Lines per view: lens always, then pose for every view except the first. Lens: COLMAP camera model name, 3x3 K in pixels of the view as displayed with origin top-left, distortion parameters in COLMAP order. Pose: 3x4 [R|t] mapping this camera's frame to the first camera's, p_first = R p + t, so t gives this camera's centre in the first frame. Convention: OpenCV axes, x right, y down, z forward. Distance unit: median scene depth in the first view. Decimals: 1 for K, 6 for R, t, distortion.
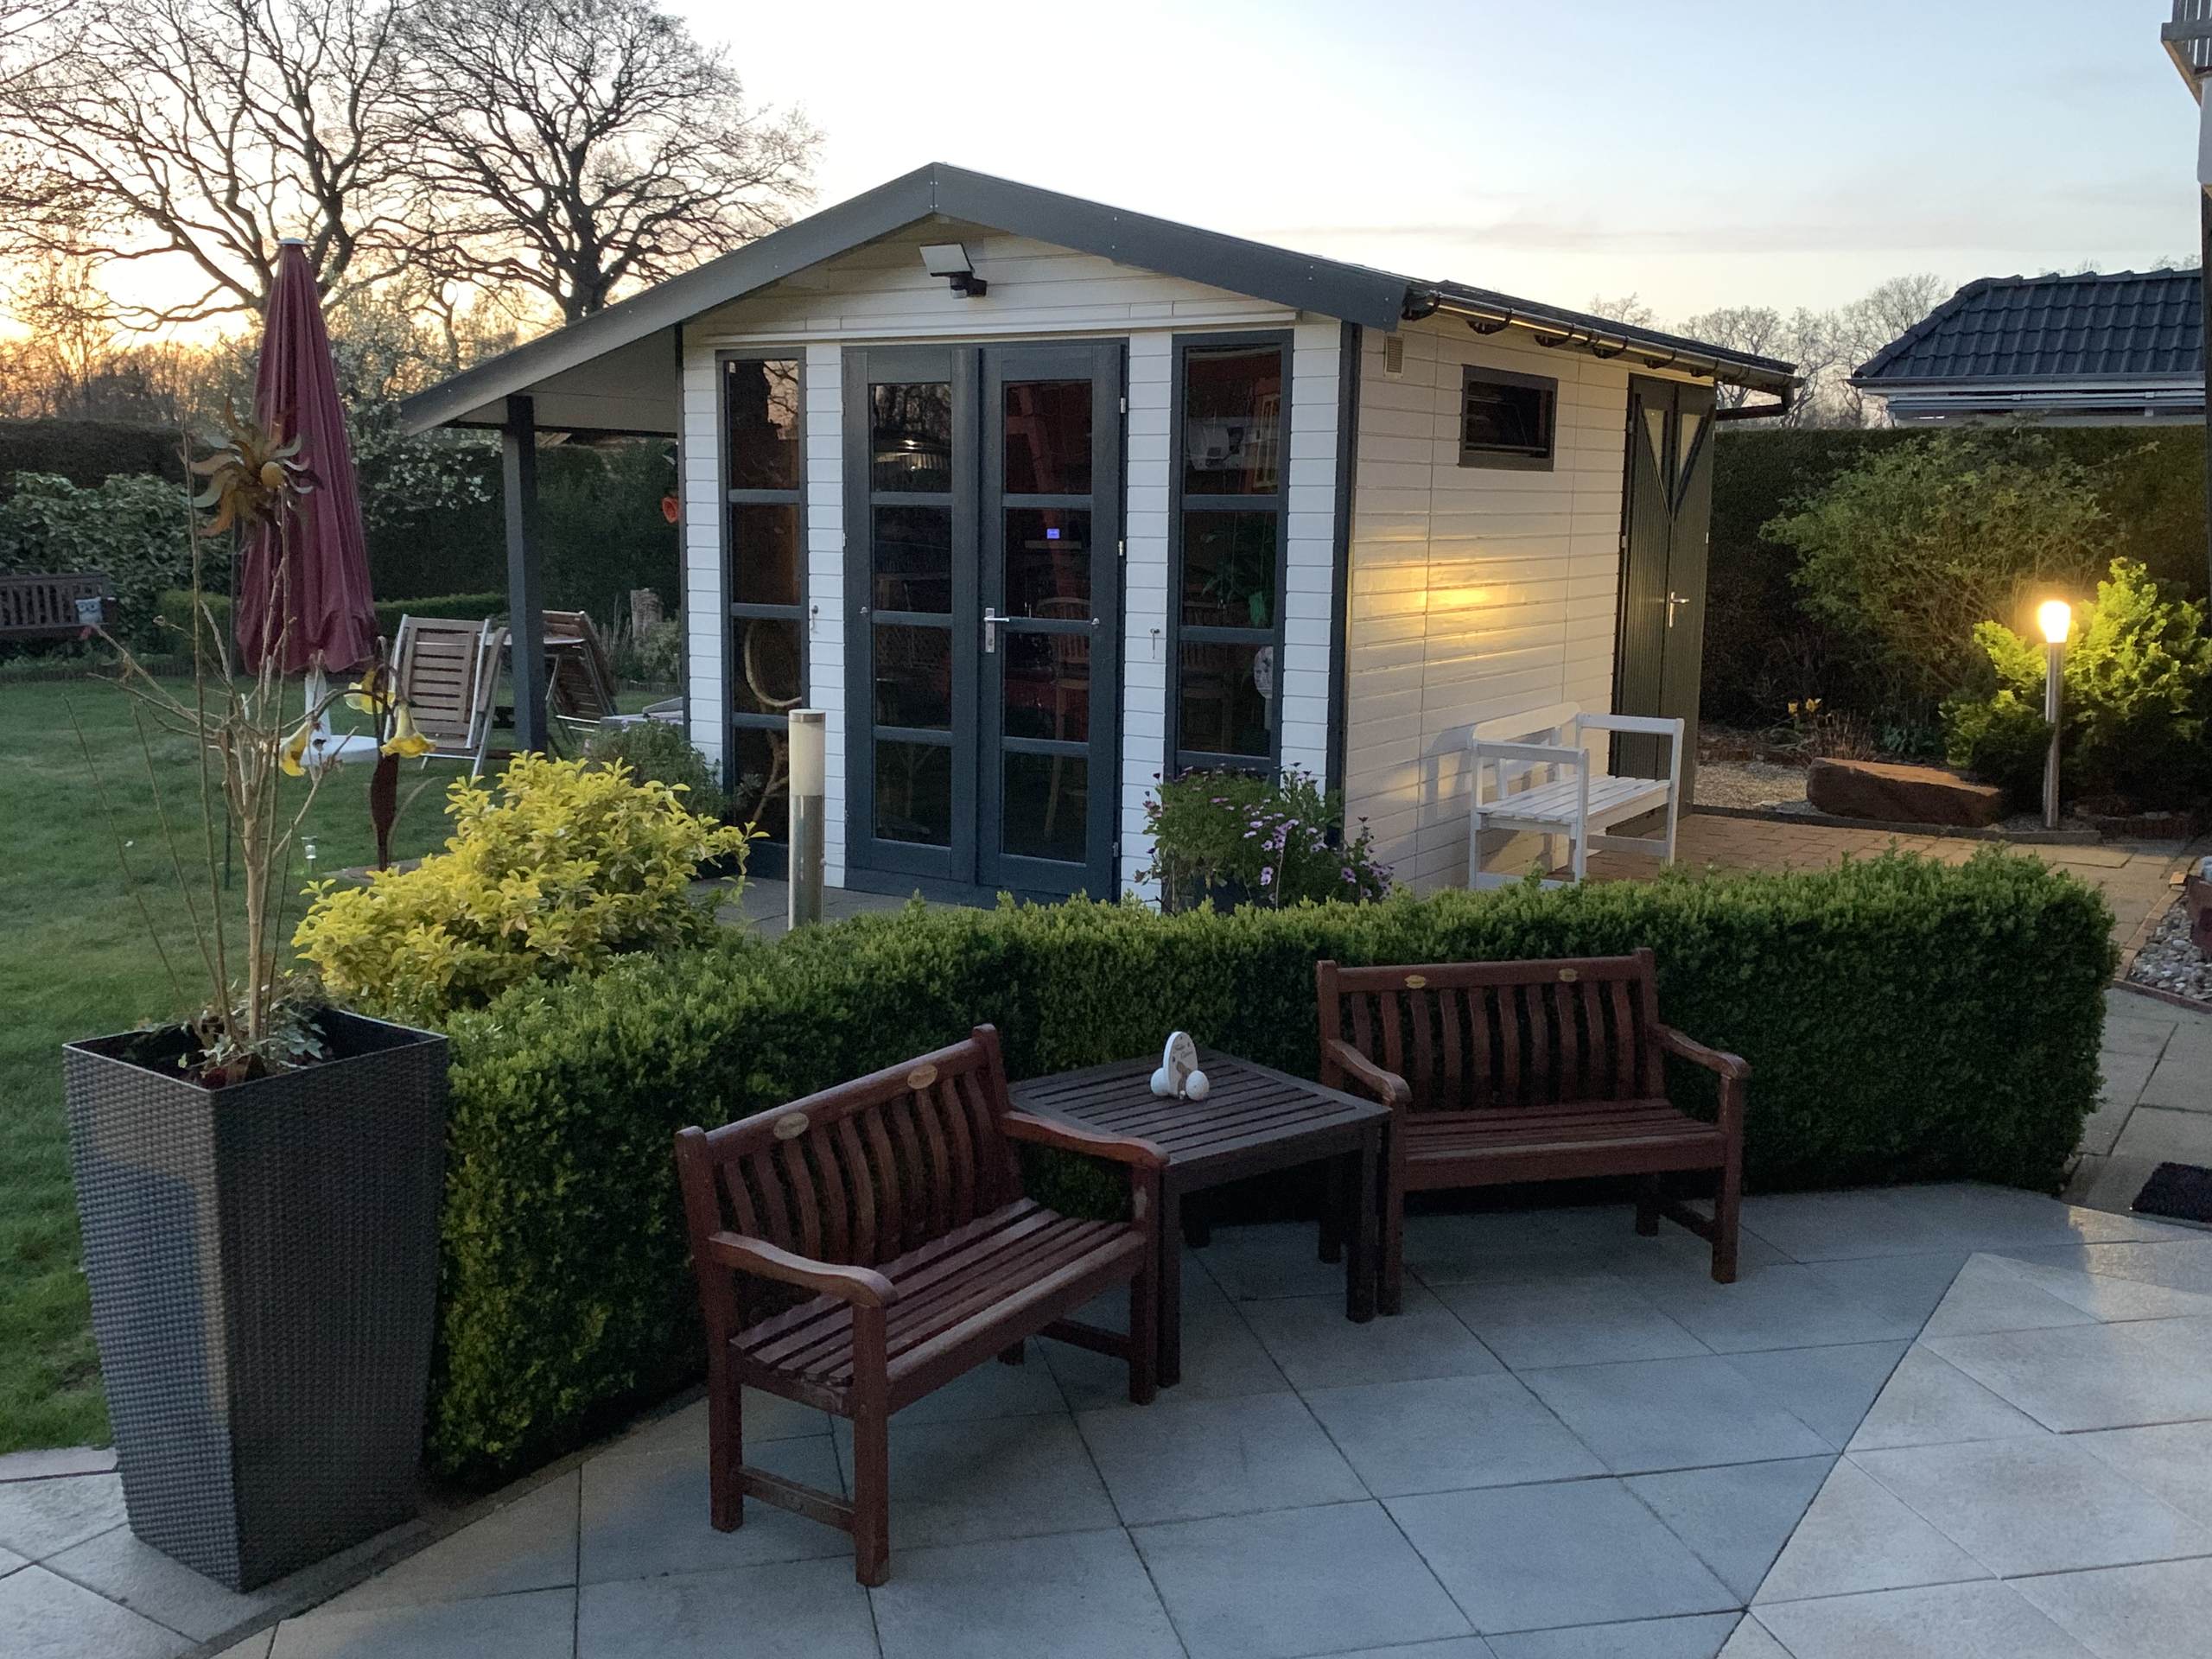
lens RADIAL K [[2072.2, 0, 1097.4], [0, 2072.2, 823.0], [0, 0, 1]] dist [0.152185, -0.308572]
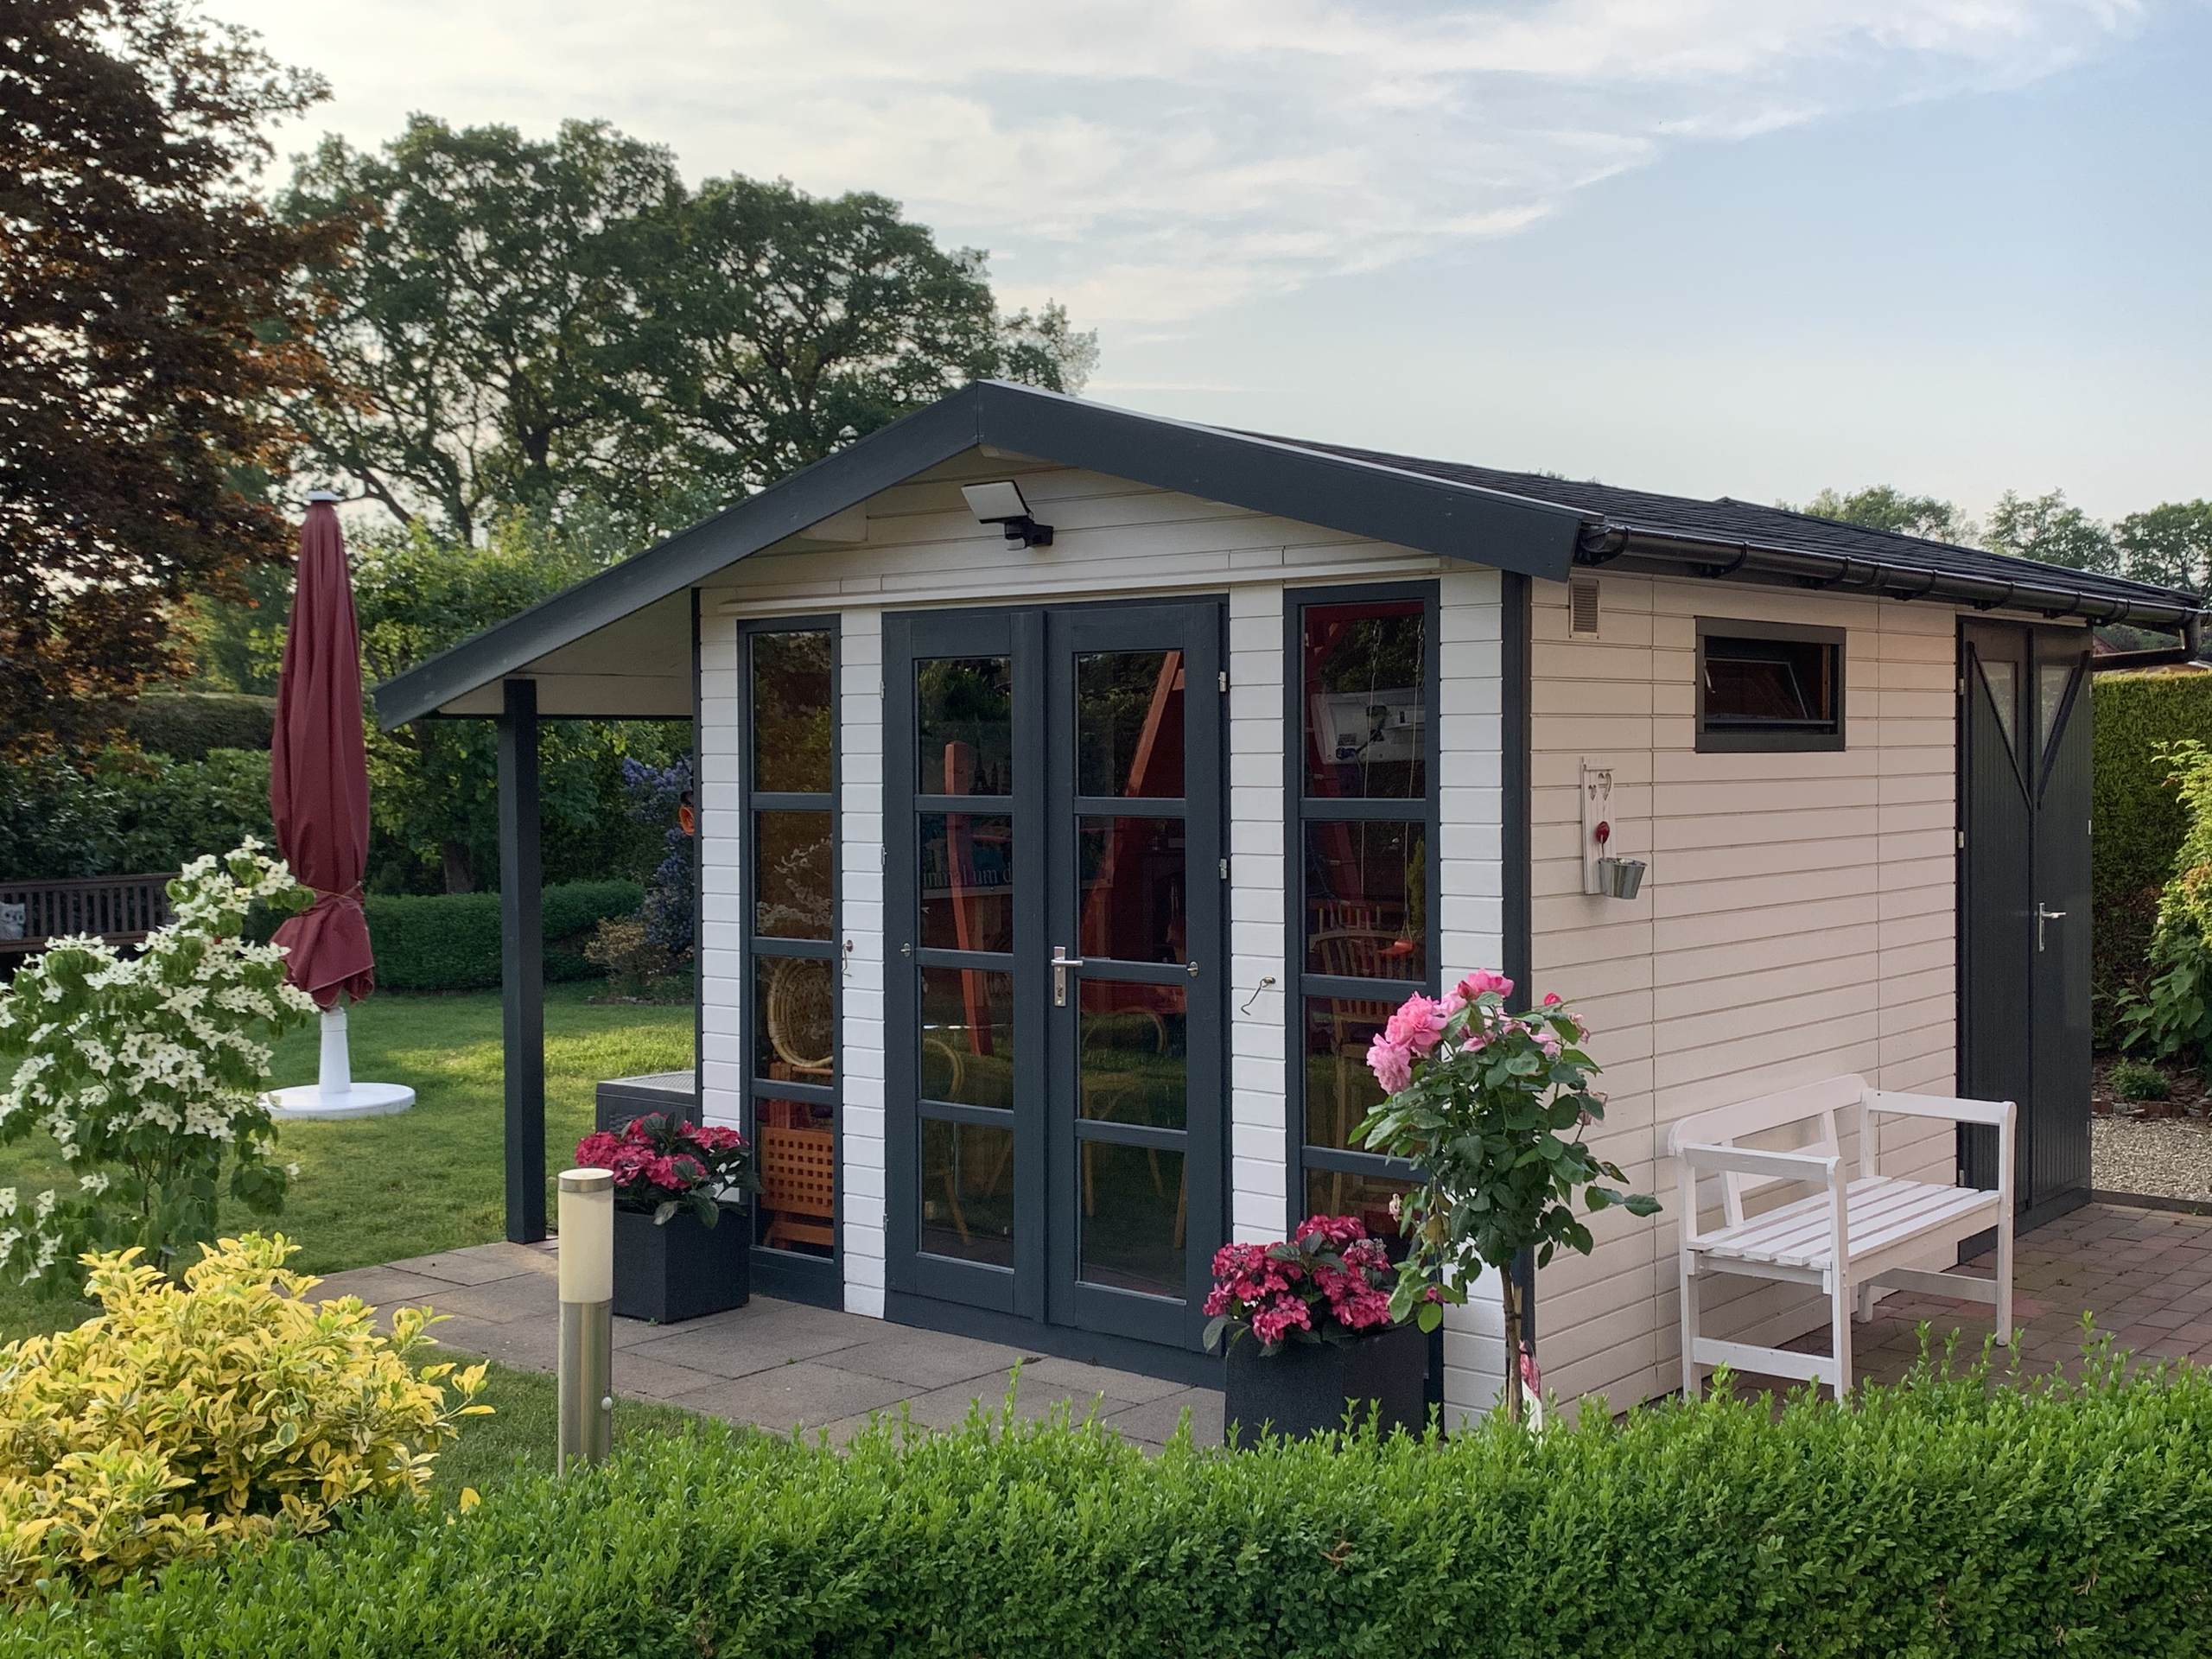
lens RADIAL K [[2437.4, 0, 1106.0], [0, 2437.4, 829.5], [0, 0, 1]] dist [0.214657, -0.627041]
pose [[0.991270, -0.013657, -0.131137, 0.080957], [-0.002133, 0.992830, -0.119519, -0.040127], [0.131829, 0.118756, 0.984133, 0.127975]]
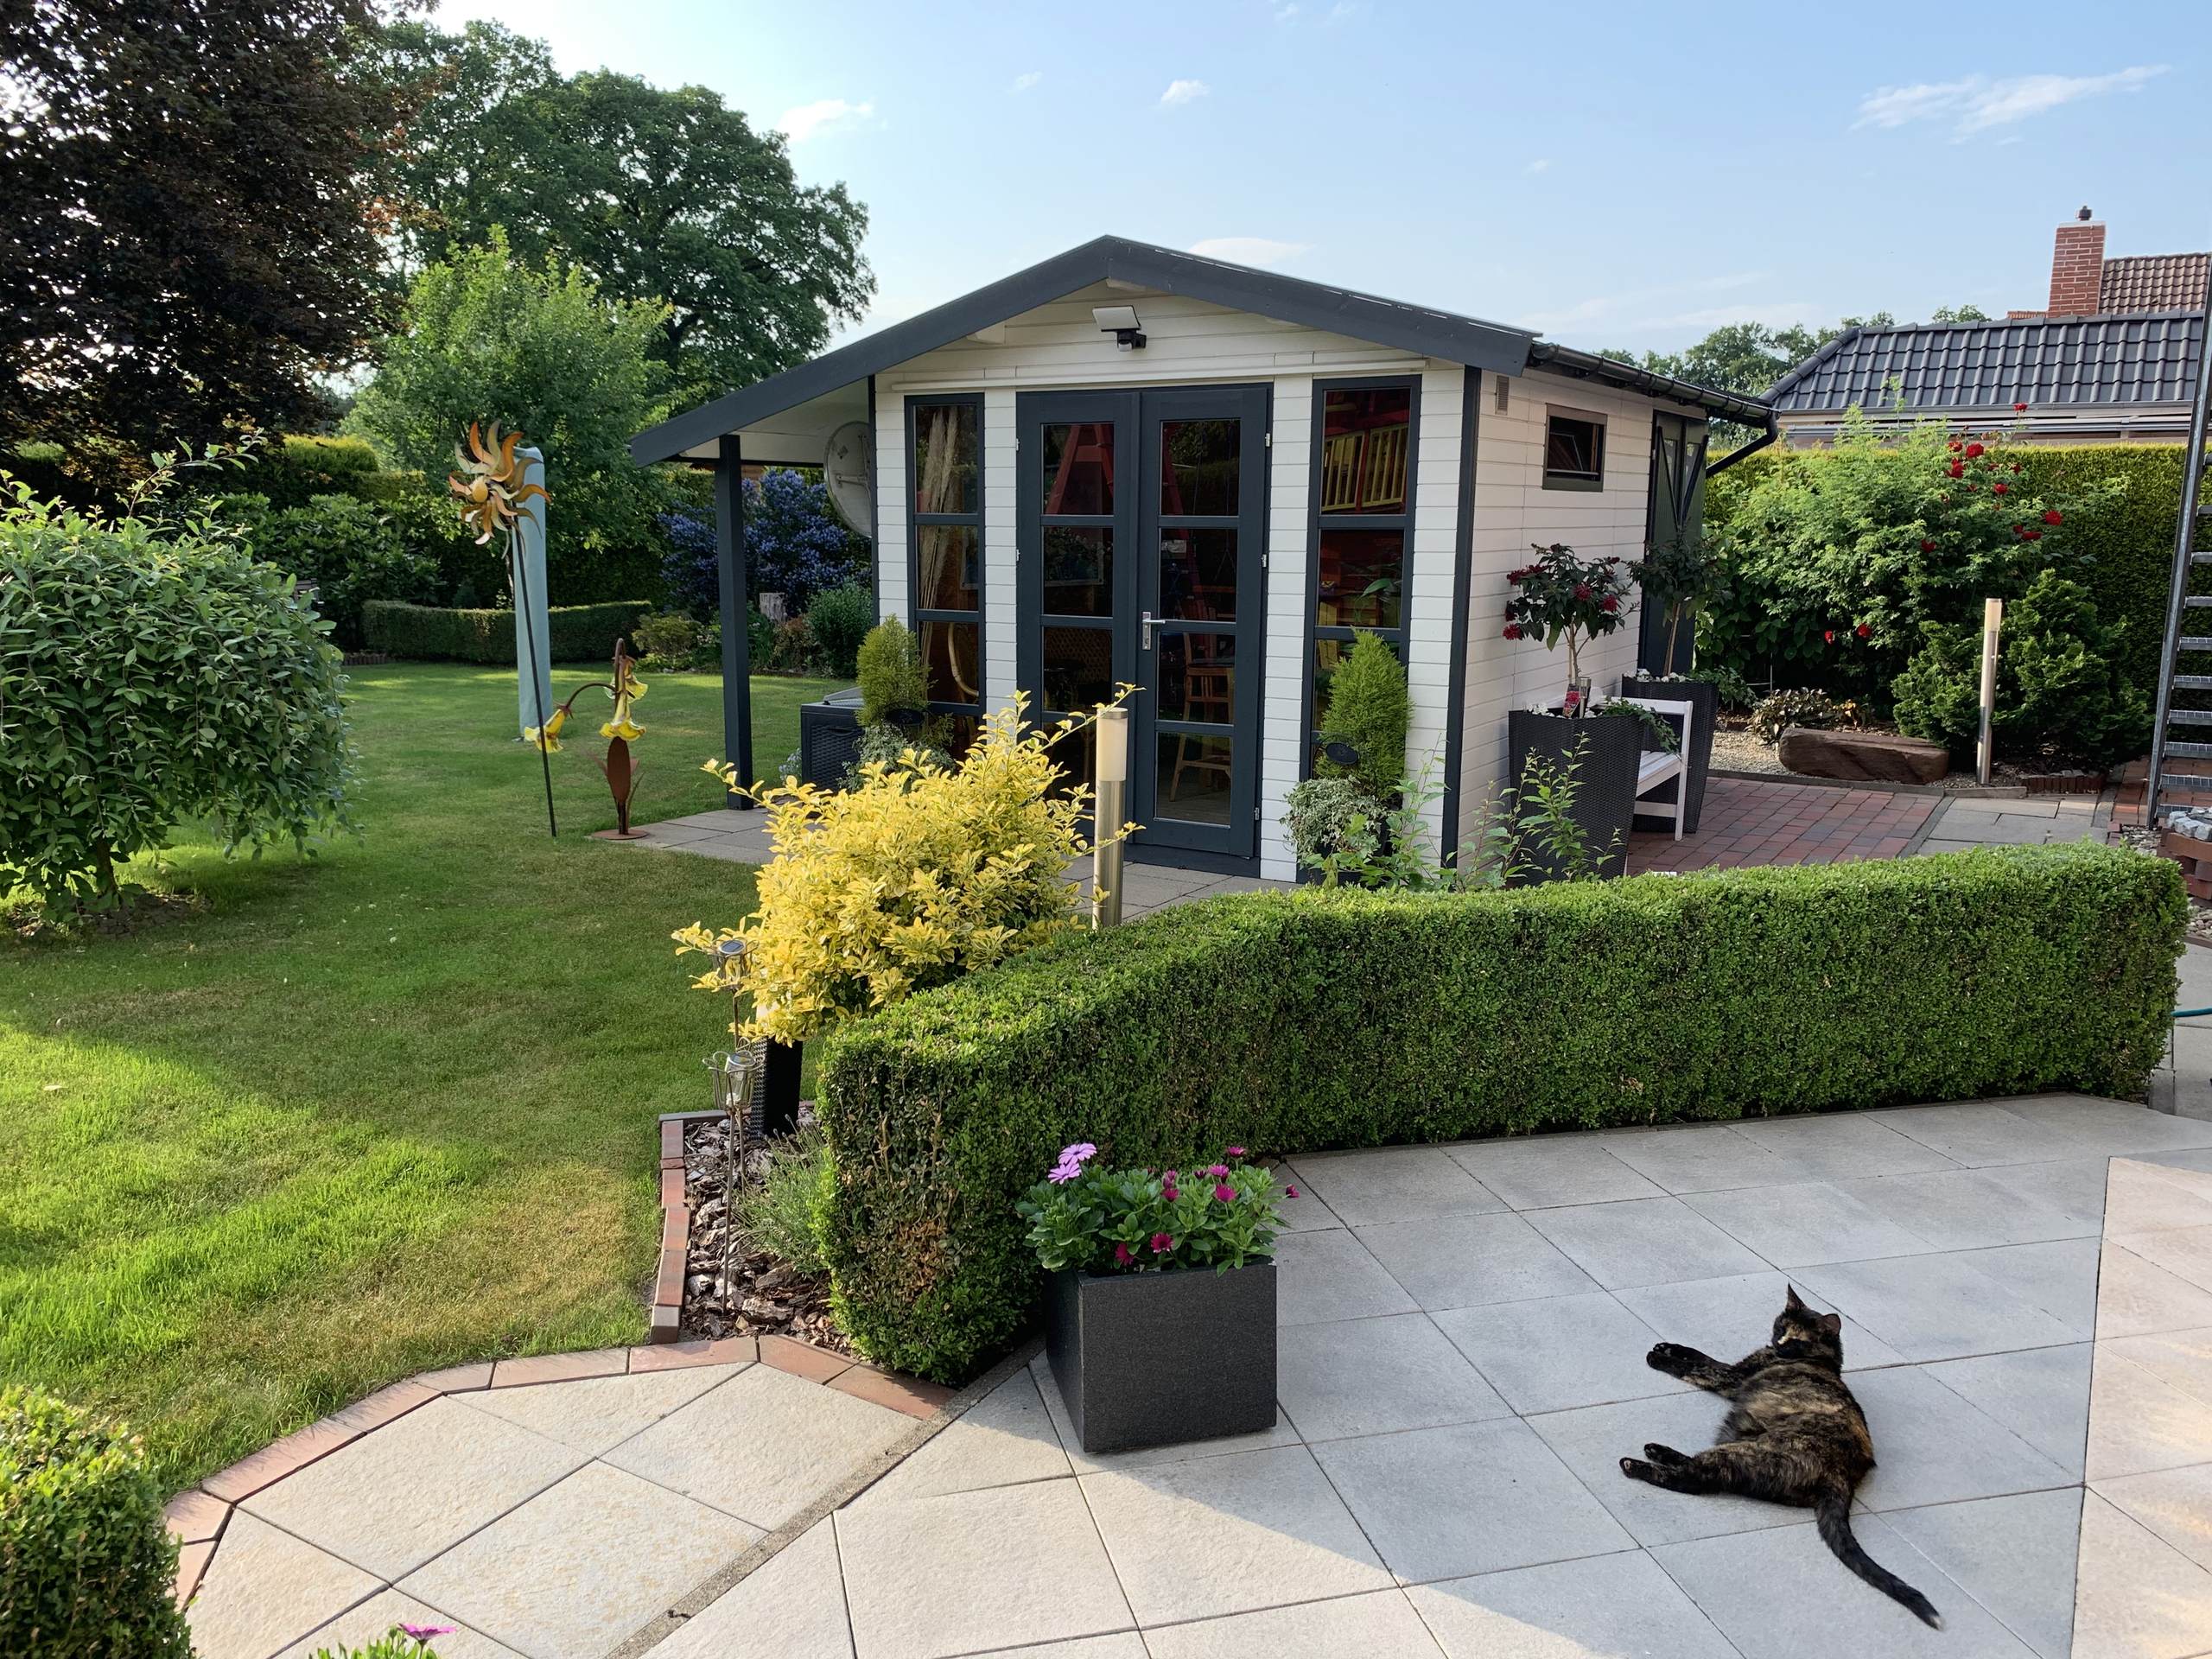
lens RADIAL K [[1692.2, 0, 1088.9], [0, 1692.2, 822.2], [0, 0, 1]] dist [0.088811, -0.120039]
pose [[0.999875, -0.008775, 0.013163, -0.099012], [0.008418, 0.999600, 0.026996, -0.009059], [-0.013394, -0.026882, 0.999549, 0.025692]]
